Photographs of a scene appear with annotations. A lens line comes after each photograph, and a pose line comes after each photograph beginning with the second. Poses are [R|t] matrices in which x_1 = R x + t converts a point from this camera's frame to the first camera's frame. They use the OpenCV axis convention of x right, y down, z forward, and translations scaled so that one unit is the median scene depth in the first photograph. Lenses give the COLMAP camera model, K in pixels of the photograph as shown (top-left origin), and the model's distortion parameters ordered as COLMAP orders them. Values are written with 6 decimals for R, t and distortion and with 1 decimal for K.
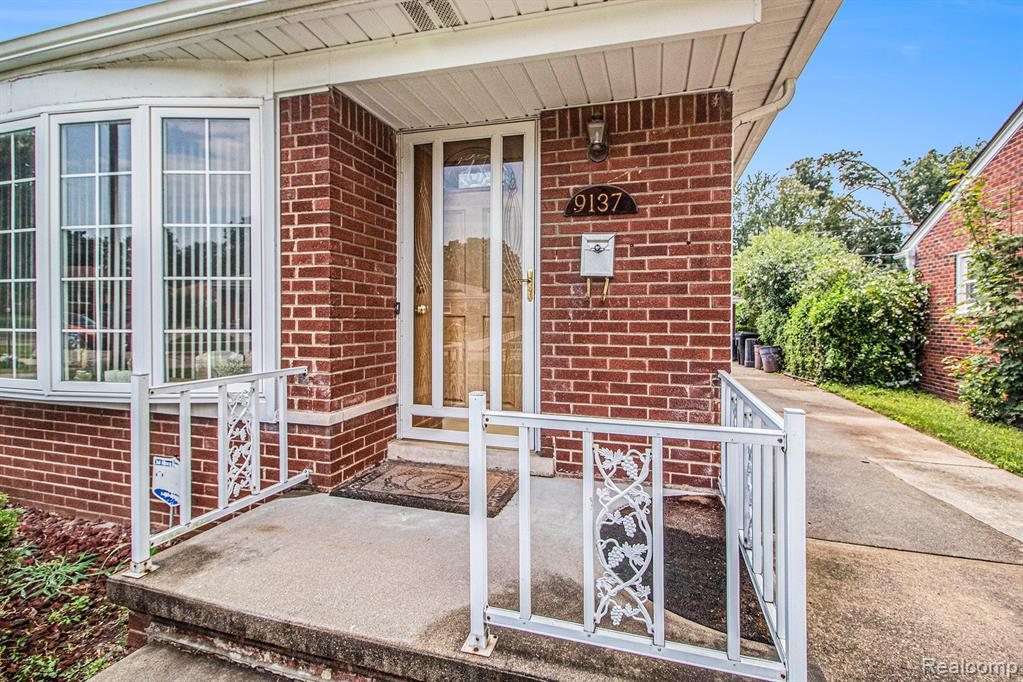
lens RADIAL K [[472.9, 0, 525.8], [0, 472.9, 339.3], [0, 0, 1]] dist [0.002185, 0.000221]
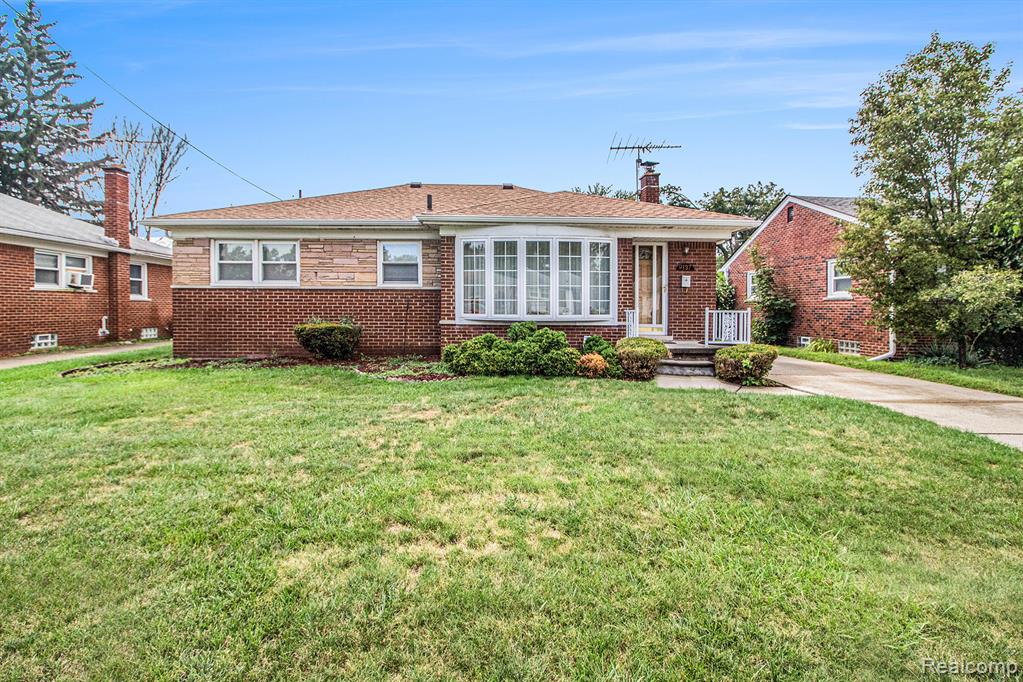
lens RADIAL K [[451.6, 0, 511.5], [0, 451.6, 341.0], [0, 0, 1]] dist [-0.000058, -0.008911]
pose [[0.959137, -0.019070, 0.282300, -2.149071], [0.011316, 0.999513, 0.029069, 0.178425], [-0.282717, -0.024687, 0.958886, -2.036430]]
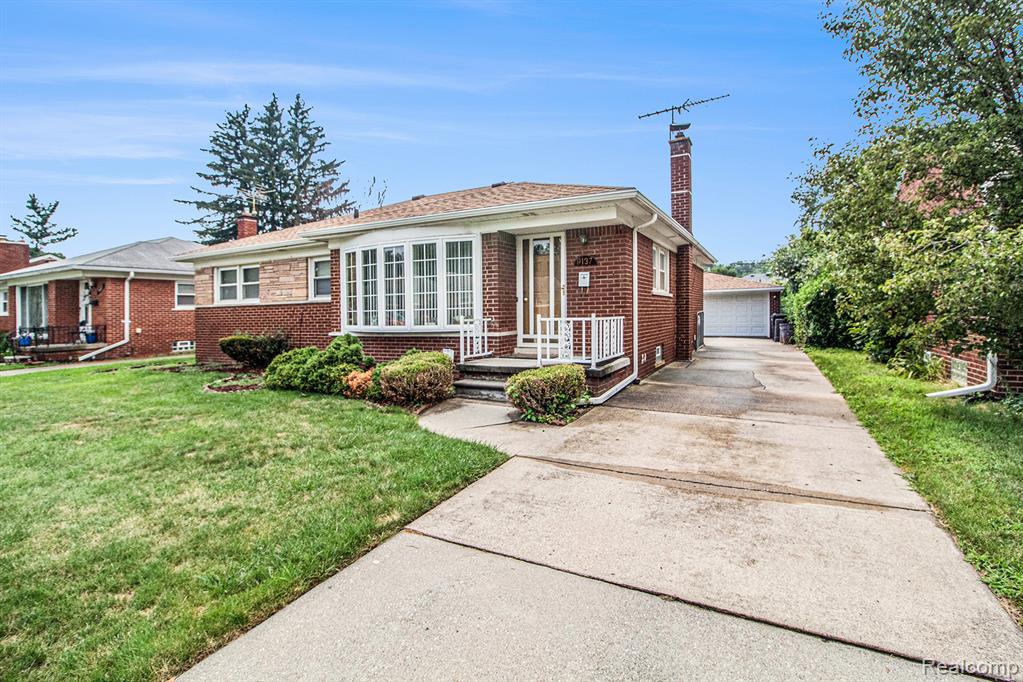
lens RADIAL K [[456.6, 0, 522.4], [0, 456.6, 334.7], [0, 0, 1]] dist [0.002460, 0.000043]
pose [[0.980184, -0.013944, -0.197598, 0.314405], [0.014961, 0.999881, 0.003653, 0.145140], [0.197524, -0.006536, 0.980276, -1.782676]]
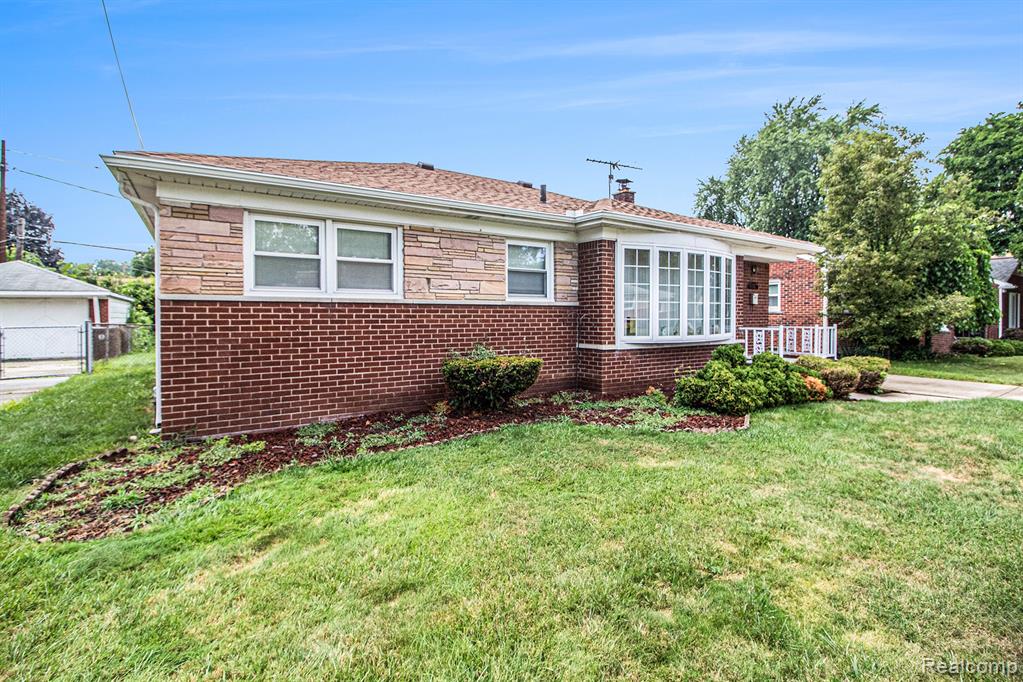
lens RADIAL K [[456.6, 0, 522.4], [0, 456.6, 334.7], [0, 0, 1]] dist [0.002460, 0.000043]
pose [[0.692567, -0.031414, 0.720669, -3.899160], [0.036978, 0.999284, 0.008022, 0.019798], [-0.720405, 0.021093, 0.693233, -0.241812]]
